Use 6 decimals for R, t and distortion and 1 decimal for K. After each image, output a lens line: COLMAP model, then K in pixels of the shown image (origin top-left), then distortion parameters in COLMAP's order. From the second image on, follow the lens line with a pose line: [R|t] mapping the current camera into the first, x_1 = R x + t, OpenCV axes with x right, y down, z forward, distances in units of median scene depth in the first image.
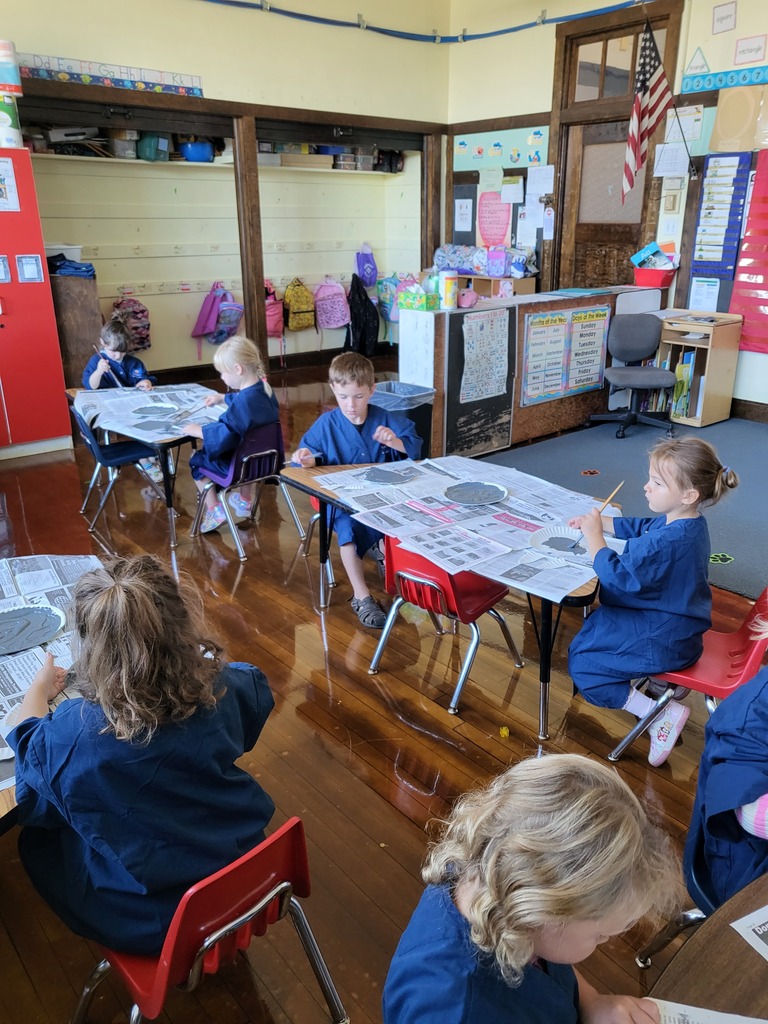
lens RADIAL K [[780.1, 0, 389.3], [0, 780.1, 511.2], [0, 0, 1]] dist [-0.000124, 0.021113]
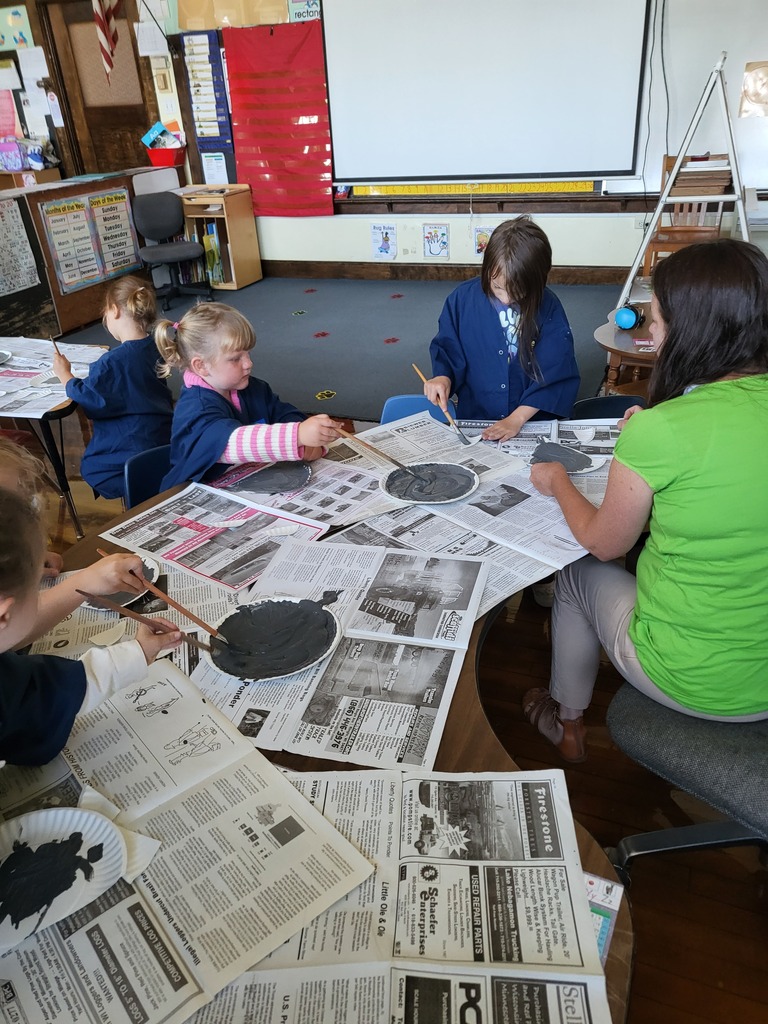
lens RADIAL K [[780.1, 0, 380.8], [0, 780.1, 514.9], [0, 0, 1]] dist [-0.000124, 0.021113]
pose [[0.883578, -0.268538, 0.383636, 0.057642], [0.217460, 0.960844, 0.171726, 0.056703], [-0.414729, -0.068308, 0.907377, -0.138656]]
